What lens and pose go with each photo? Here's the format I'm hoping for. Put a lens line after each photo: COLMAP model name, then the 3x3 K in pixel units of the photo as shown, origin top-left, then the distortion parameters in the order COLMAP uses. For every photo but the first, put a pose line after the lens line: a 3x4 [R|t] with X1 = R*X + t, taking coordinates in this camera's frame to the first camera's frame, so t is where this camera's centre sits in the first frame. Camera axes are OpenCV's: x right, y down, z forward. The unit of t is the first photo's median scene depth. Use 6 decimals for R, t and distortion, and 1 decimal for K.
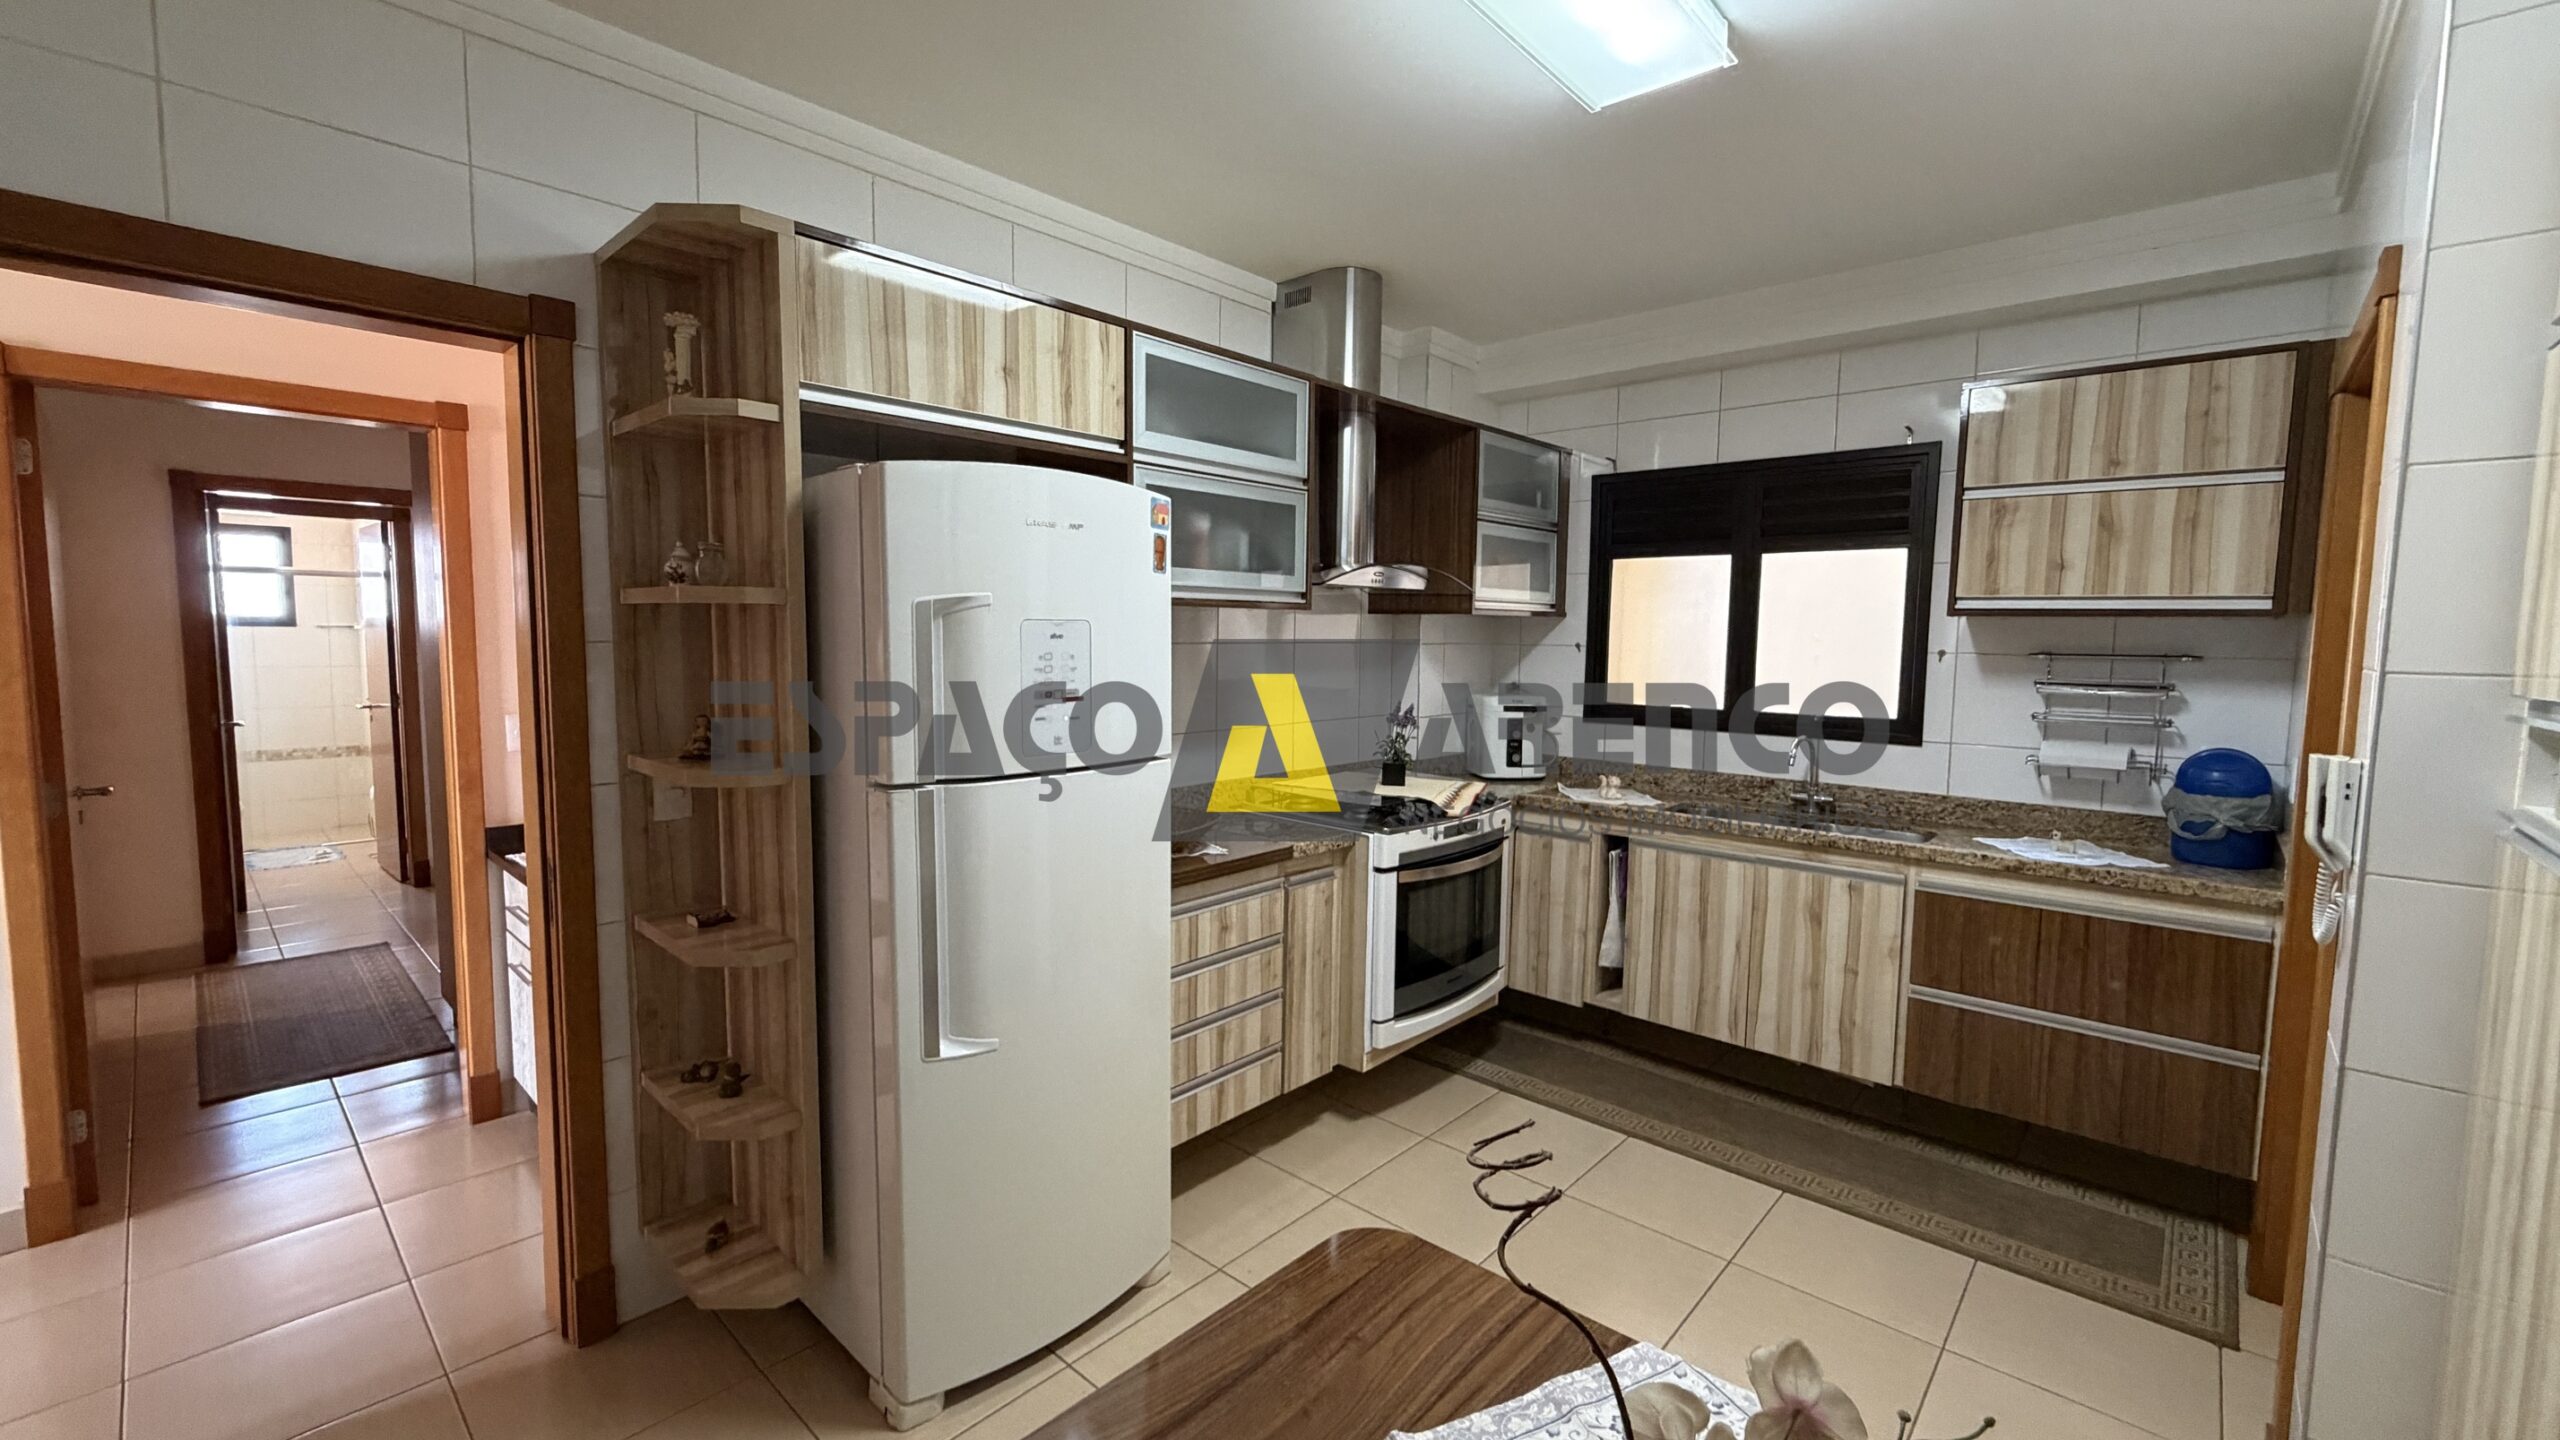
lens RADIAL K [[1020.5, 0, 1266.1], [0, 1020.5, 713.3], [0, 0, 1]] dist [-0.002103, -0.000261]
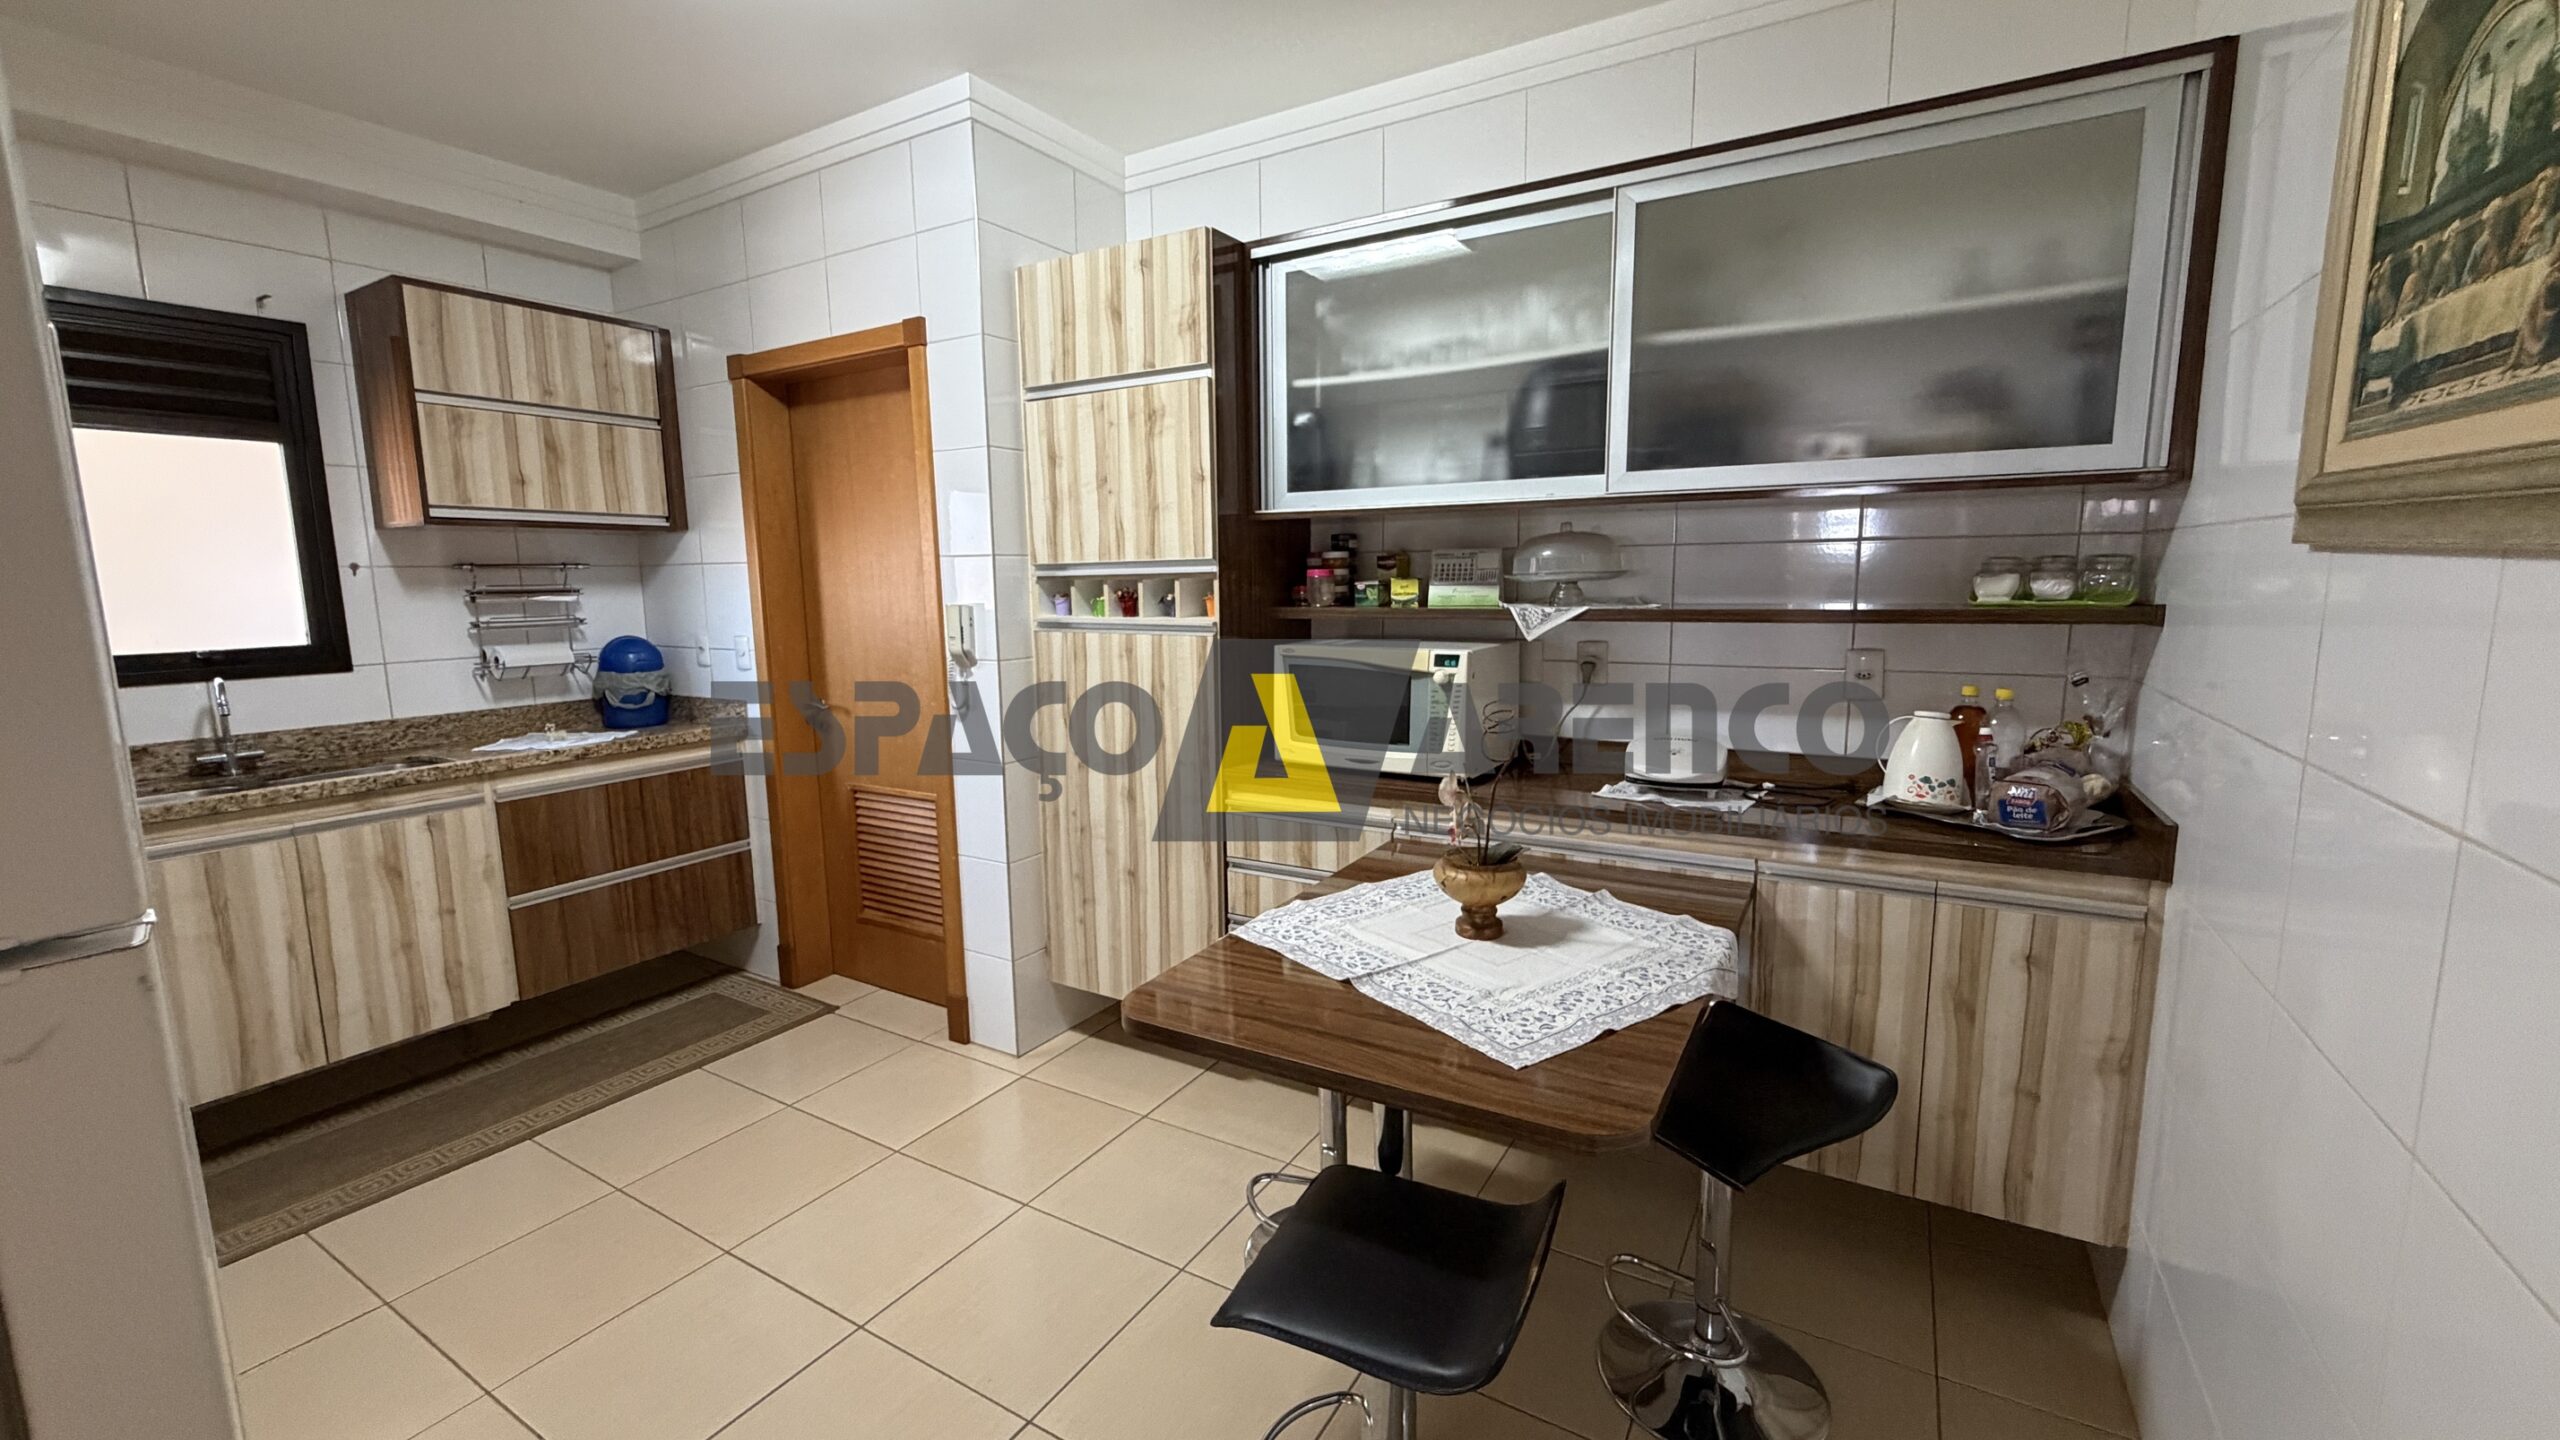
lens RADIAL K [[1020.5, 0, 1266.1], [0, 1020.5, 713.3], [0, 0, 1]] dist [-0.002103, -0.000261]
pose [[-0.199726, -0.145980, 0.968917, -0.435348], [0.086110, 0.982399, 0.165761, -0.011903], [-0.976061, 0.116540, -0.183641, 0.423127]]
